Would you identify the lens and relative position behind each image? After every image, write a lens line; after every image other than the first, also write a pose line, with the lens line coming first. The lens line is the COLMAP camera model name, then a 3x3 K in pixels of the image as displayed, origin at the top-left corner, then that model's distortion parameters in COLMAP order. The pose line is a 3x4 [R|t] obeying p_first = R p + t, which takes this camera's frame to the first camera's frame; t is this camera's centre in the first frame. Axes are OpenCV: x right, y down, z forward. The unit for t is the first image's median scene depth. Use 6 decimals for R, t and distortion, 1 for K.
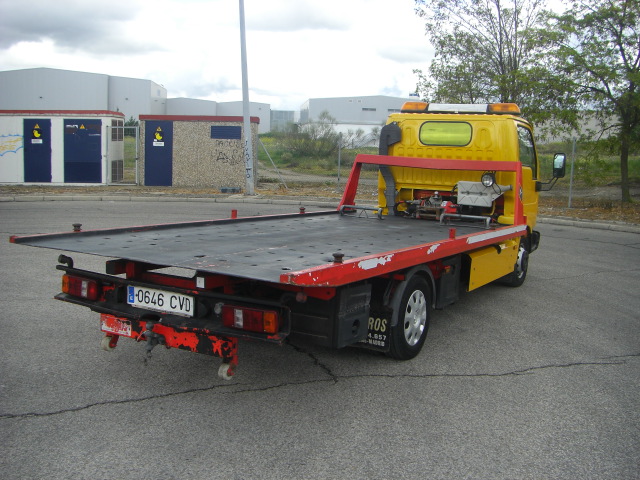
lens RADIAL K [[717.9, 0, 315.2], [0, 717.9, 236.6], [0, 0, 1]] dist [-0.146951, 0.000000]
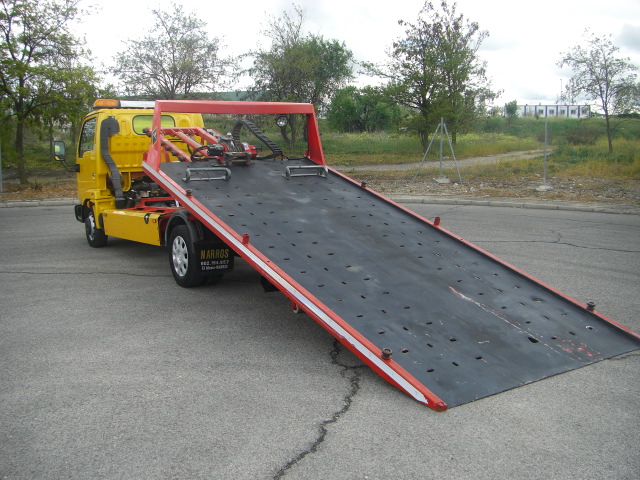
lens RADIAL K [[717.9, 0, 324.8], [0, 717.9, 259.7], [0, 0, 1]] dist [-0.146951, 0.000000]
pose [[0.443484, -0.175464, 0.878939, -0.798651], [0.131224, 0.982794, 0.129986, -0.033179], [-0.886624, 0.057691, 0.458879, 0.170543]]
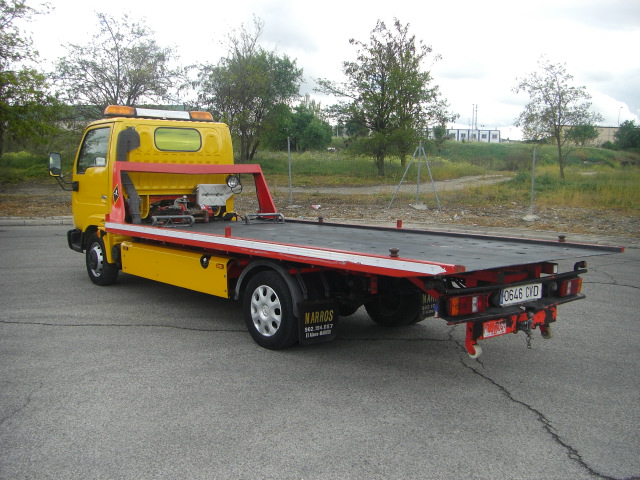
lens RADIAL K [[717.9, 0, 321.0], [0, 717.9, 239.7], [0, 0, 1]] dist [-0.146951, 0.000000]
pose [[0.333744, -0.121000, 0.934866, -0.717279], [0.099511, 0.990709, 0.092703, -0.073153], [-0.937397, 0.062090, 0.342684, 0.445324]]
